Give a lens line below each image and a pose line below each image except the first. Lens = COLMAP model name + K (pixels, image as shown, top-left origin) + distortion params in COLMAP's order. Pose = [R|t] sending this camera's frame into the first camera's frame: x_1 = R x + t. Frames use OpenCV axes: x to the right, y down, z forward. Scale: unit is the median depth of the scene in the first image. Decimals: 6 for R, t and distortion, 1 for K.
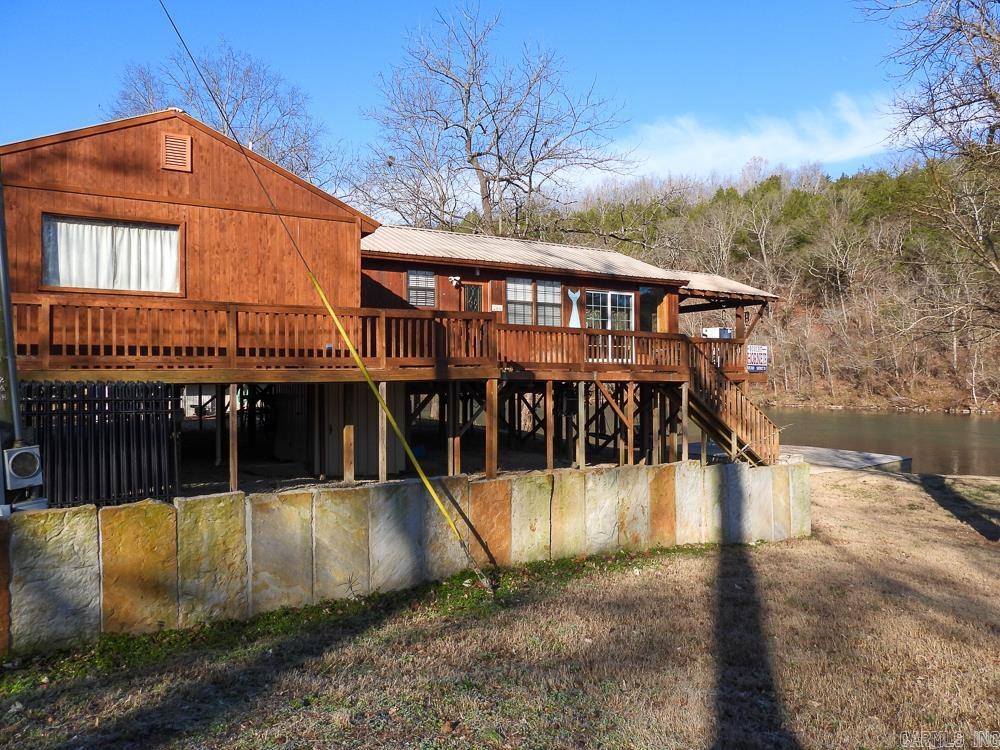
lens RADIAL K [[715.8, 0, 500.0], [0, 715.8, 375.0], [0, 0, 1]] dist [-0.018546, 0.003501]
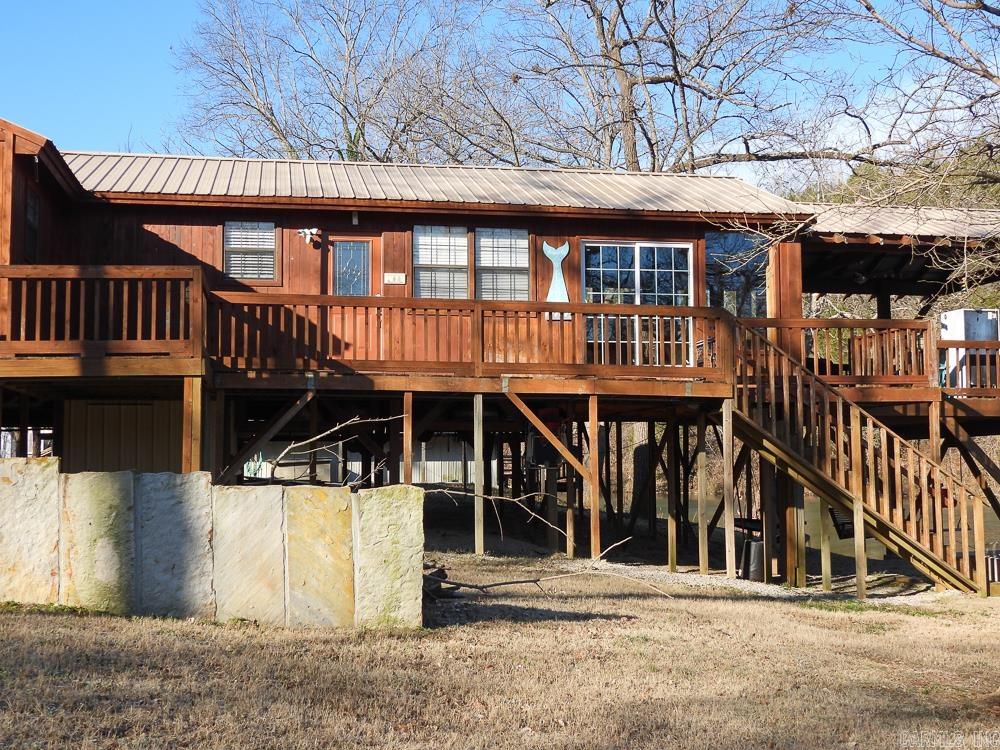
lens RADIAL K [[1237.9, 0, 500.0], [0, 1237.9, 375.0], [0, 0, 1]] dist [0.000218, 0.019083]
pose [[0.930941, -0.030394, -0.363904, 0.434056], [0.004349, 0.997382, -0.072177, 0.057161], [0.365145, 0.065610, 0.928636, 0.097366]]
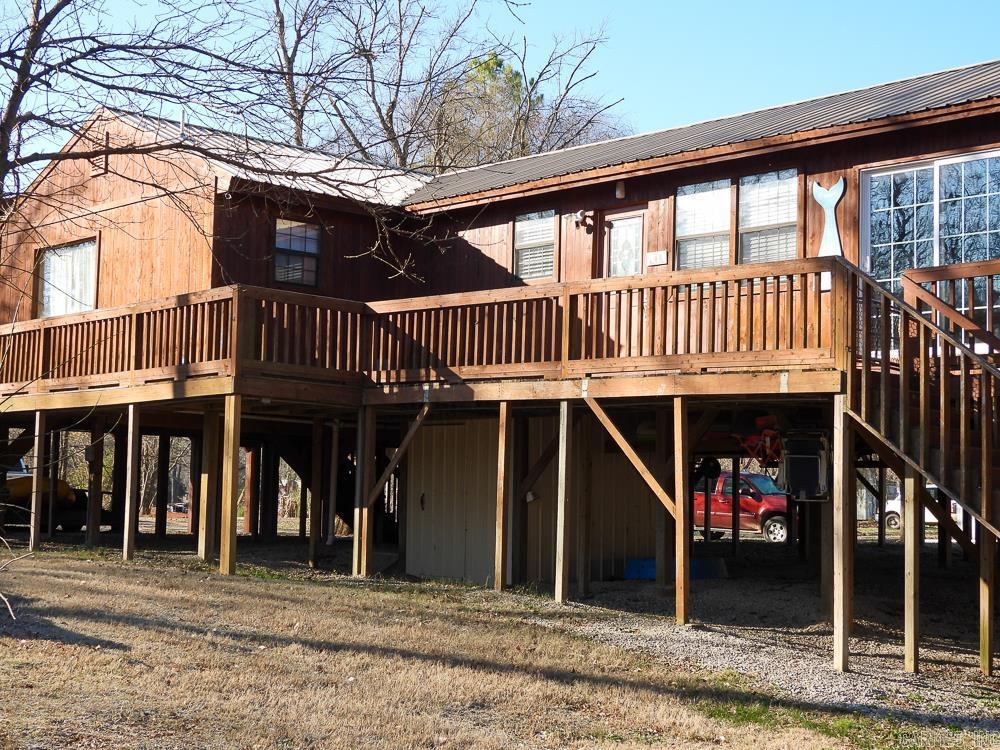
lens RADIAL K [[1613.6, 0, 500.0], [0, 1613.6, 375.0], [0, 0, 1]] dist [-0.027848, 0.069210]
pose [[0.200656, -0.072466, -0.976978, 0.975896], [-0.019886, 0.996754, -0.078017, 0.064227], [0.979460, 0.035083, 0.198563, 0.685994]]
